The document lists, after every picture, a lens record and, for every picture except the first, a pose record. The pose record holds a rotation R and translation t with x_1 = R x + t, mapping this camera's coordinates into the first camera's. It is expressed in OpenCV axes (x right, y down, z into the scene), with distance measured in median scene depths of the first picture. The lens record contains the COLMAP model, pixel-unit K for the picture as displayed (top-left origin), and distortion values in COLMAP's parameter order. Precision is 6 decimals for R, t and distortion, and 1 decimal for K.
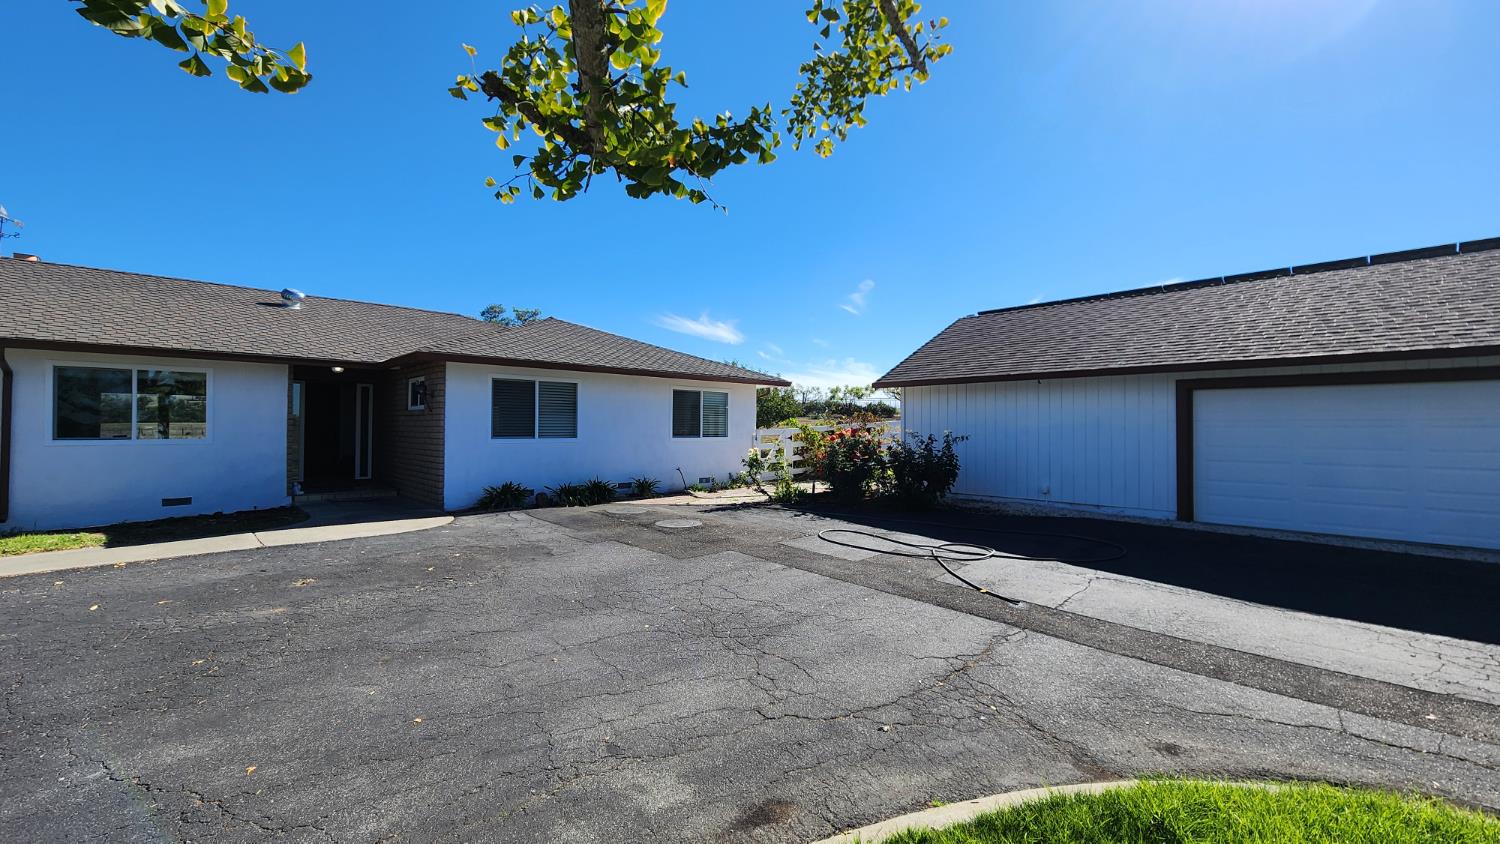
lens RADIAL K [[622.4, 0, 744.5], [0, 622.4, 423.5], [0, 0, 1]] dist [0.003734, -0.001551]
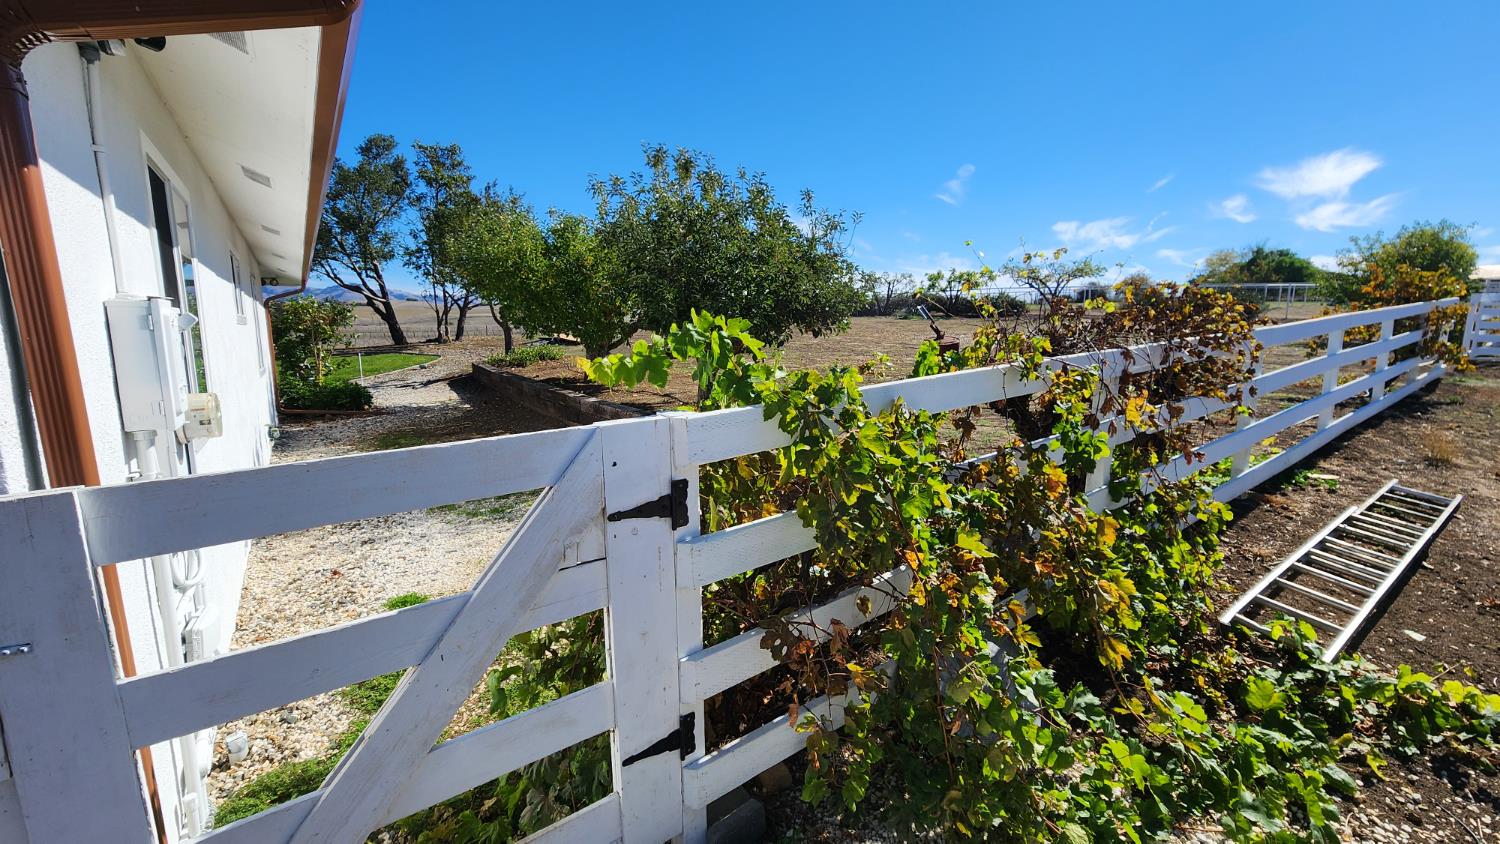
lens RADIAL K [[622.4, 0, 756.5], [0, 622.4, 421.7], [0, 0, 1]] dist [0.003734, -0.001551]
pose [[0.993149, 0.011778, -0.116262, 0.238581], [0.006307, 0.988055, 0.153973, -0.020332], [0.116687, -0.153652, 0.981211, 2.087491]]
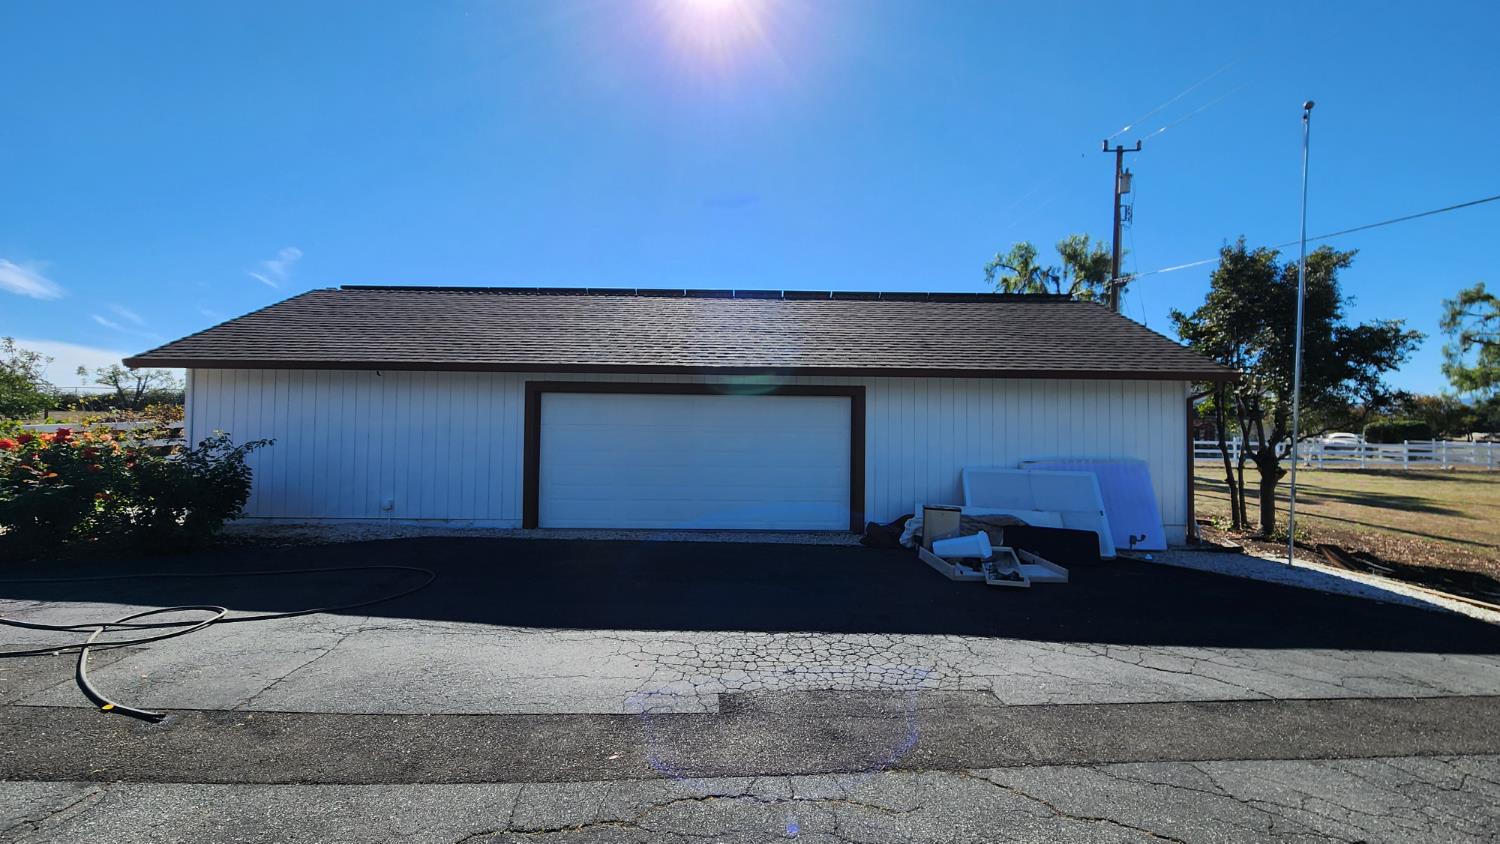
lens RADIAL K [[622.4, 0, 755.6], [0, 622.4, 430.5], [0, 0, 1]] dist [0.003734, -0.001551]
pose [[0.670929, 0.008374, 0.741474, 0.347298], [-0.013487, 0.999909, 0.000911, 0.000566], [-0.741399, -0.010612, 0.670981, 0.155927]]
